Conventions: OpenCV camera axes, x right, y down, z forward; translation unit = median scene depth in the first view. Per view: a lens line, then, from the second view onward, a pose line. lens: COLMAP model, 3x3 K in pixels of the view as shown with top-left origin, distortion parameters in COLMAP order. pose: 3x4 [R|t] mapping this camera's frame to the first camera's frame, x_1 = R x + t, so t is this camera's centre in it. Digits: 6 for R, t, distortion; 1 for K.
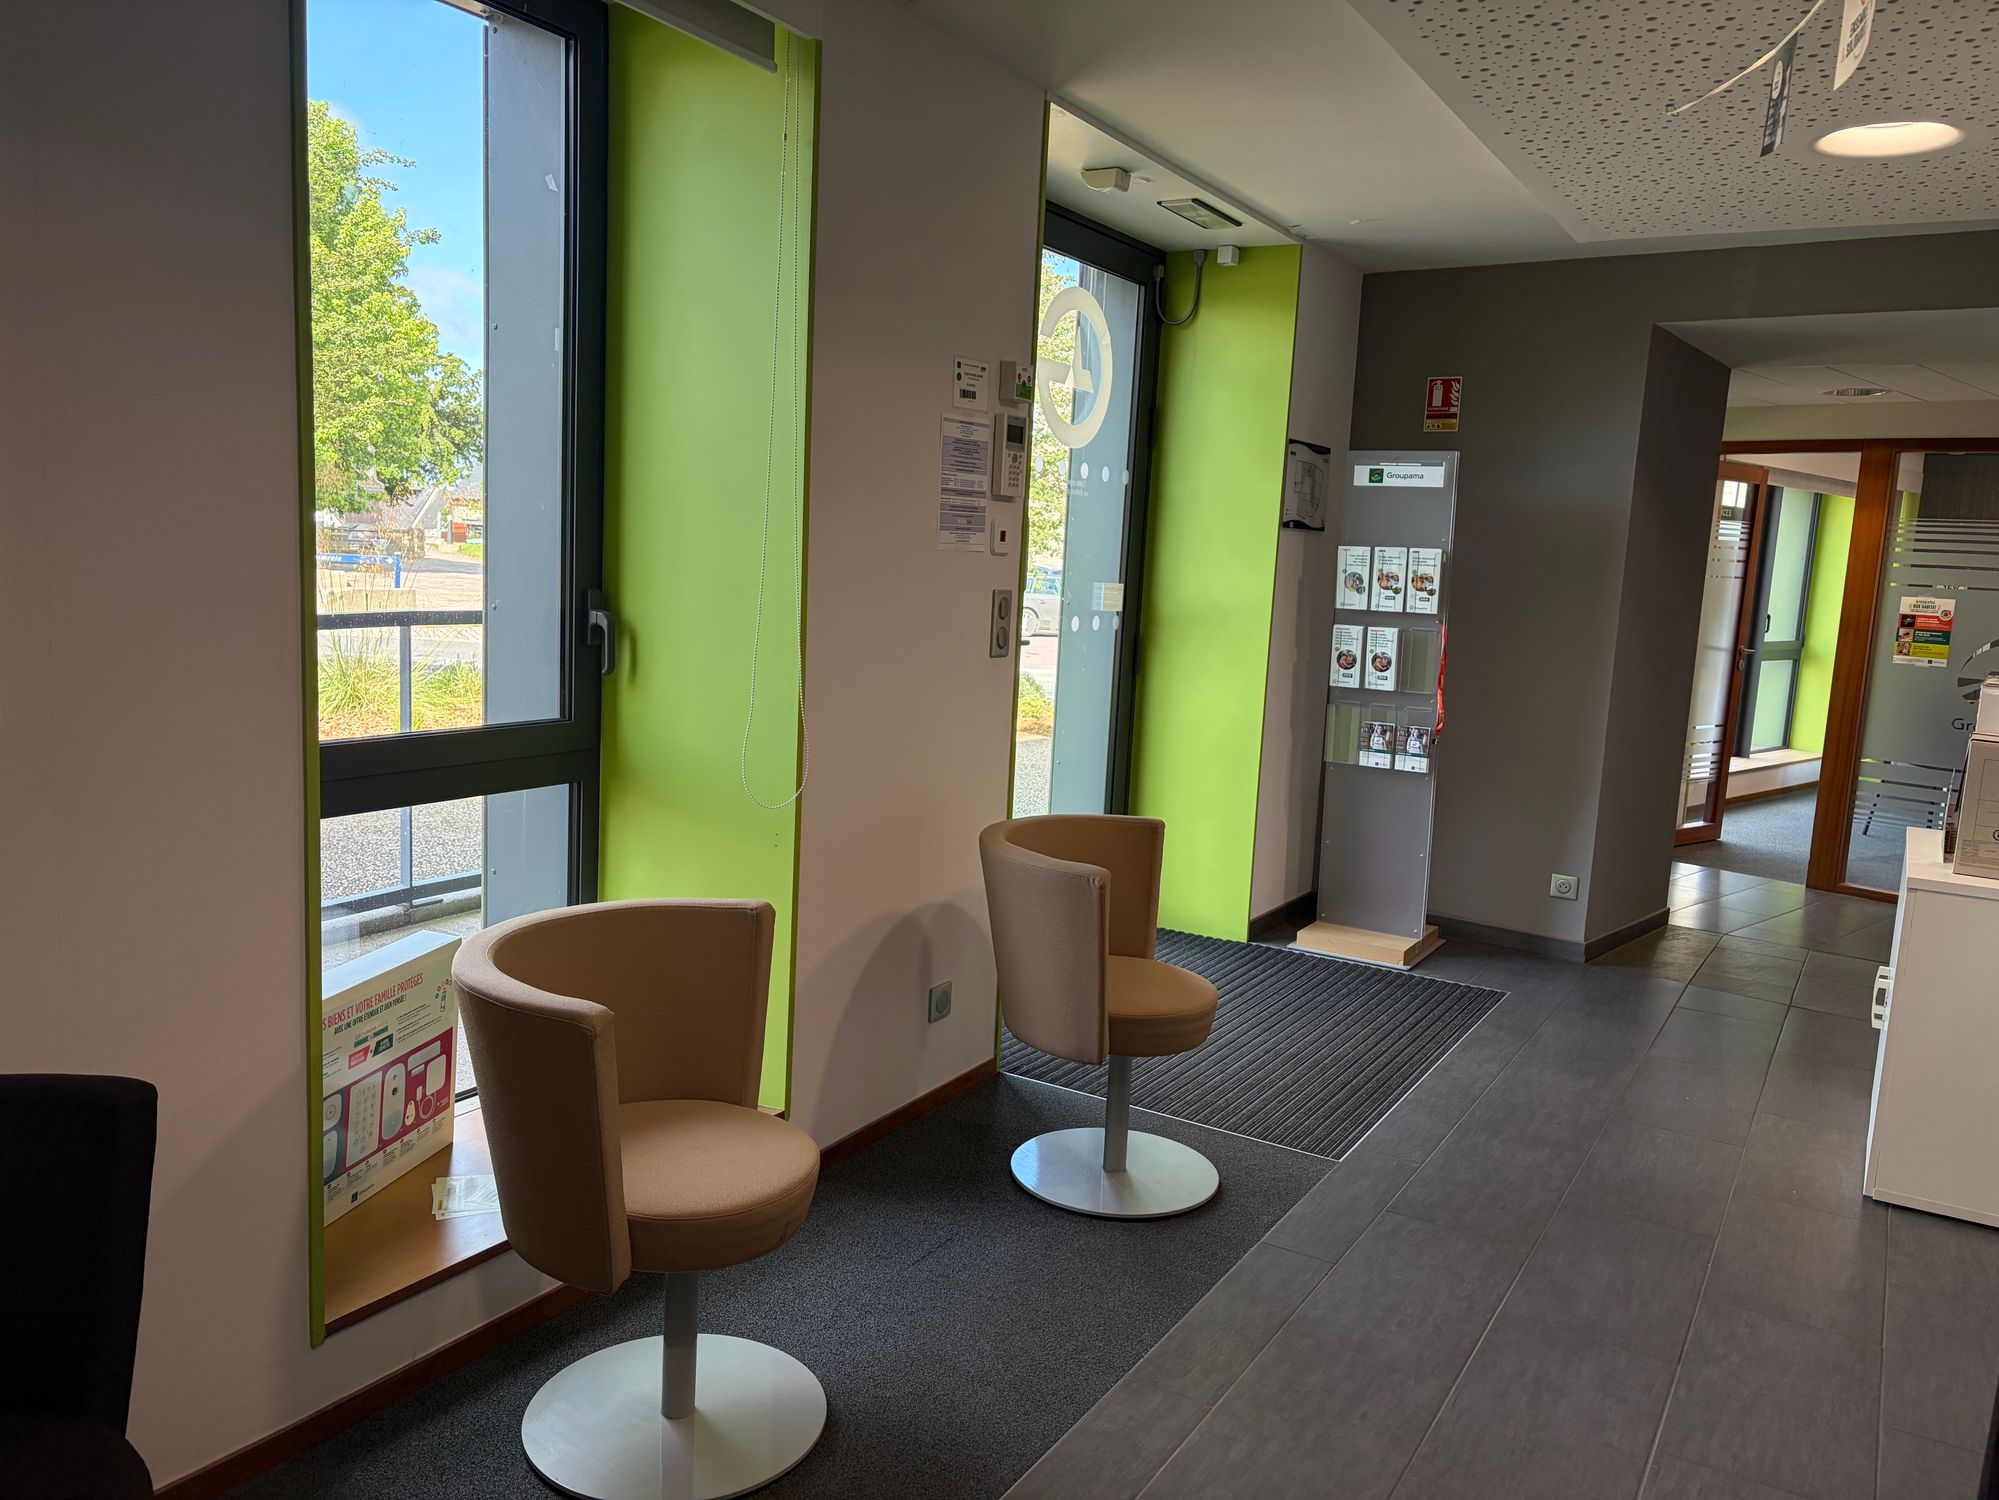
lens RADIAL K [[1508.6, 0, 1001.6], [0, 1508.6, 752.6], [0, 0, 1]] dist [0.011114, 0.001014]
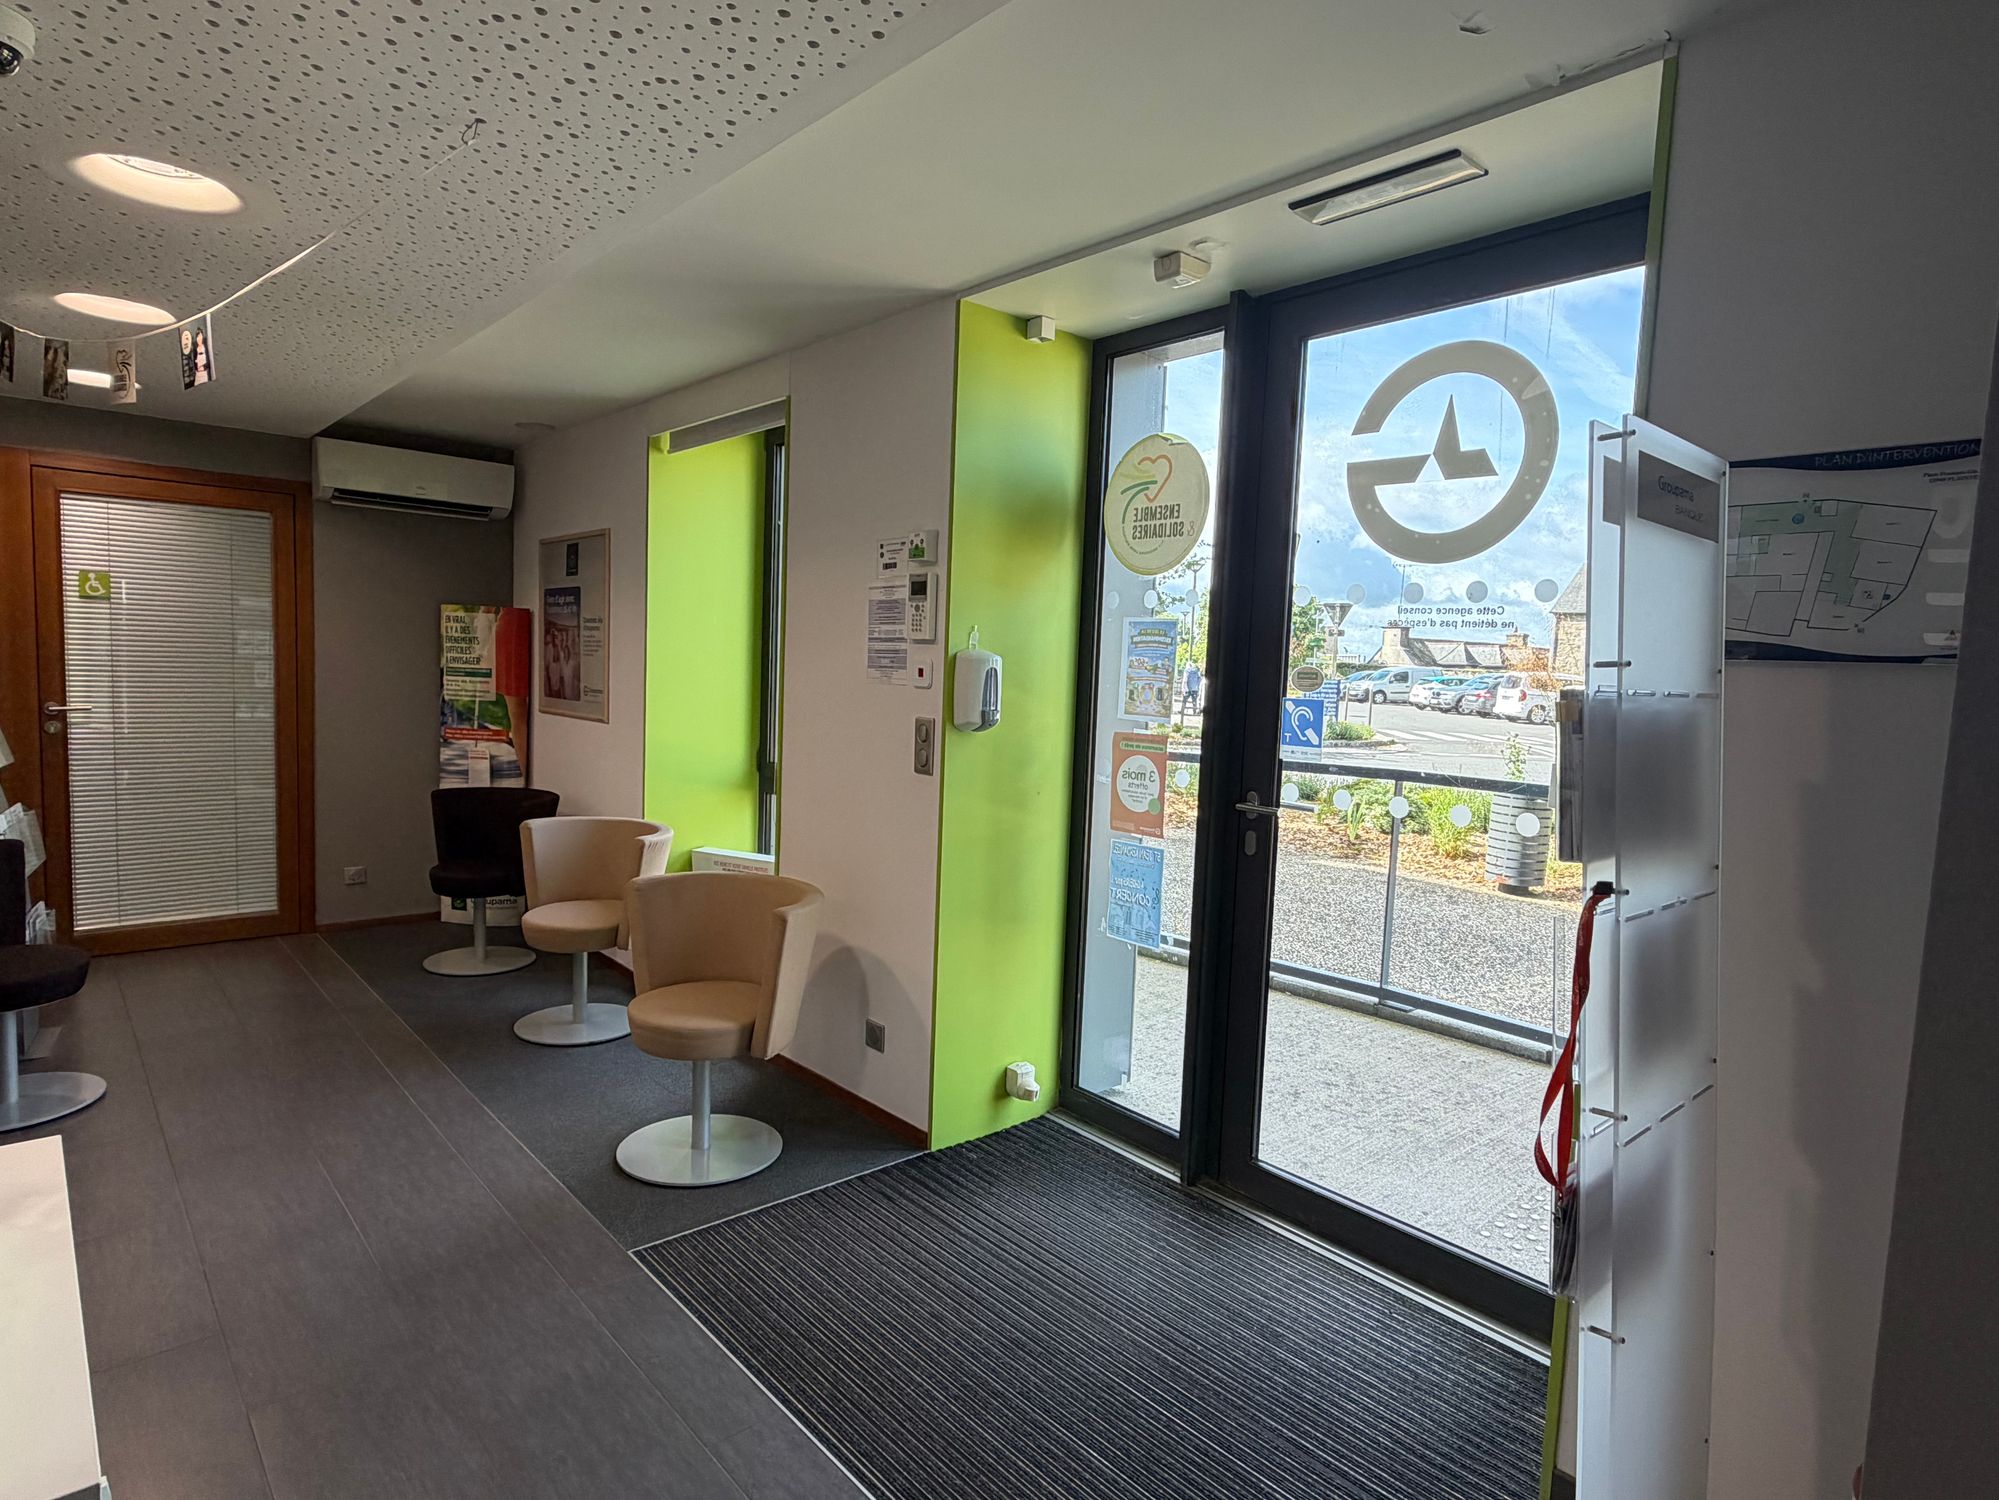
lens RADIAL K [[1112.7, 0, 1003.4], [0, 1112.7, 749.5], [0, 0, 1]] dist [-0.003141, -0.002205]
pose [[-0.296960, 0.009510, -0.954843, 0.862098], [-0.185739, 0.980276, 0.067529, -0.161349], [0.936651, 0.197405, -0.289337, 1.381432]]
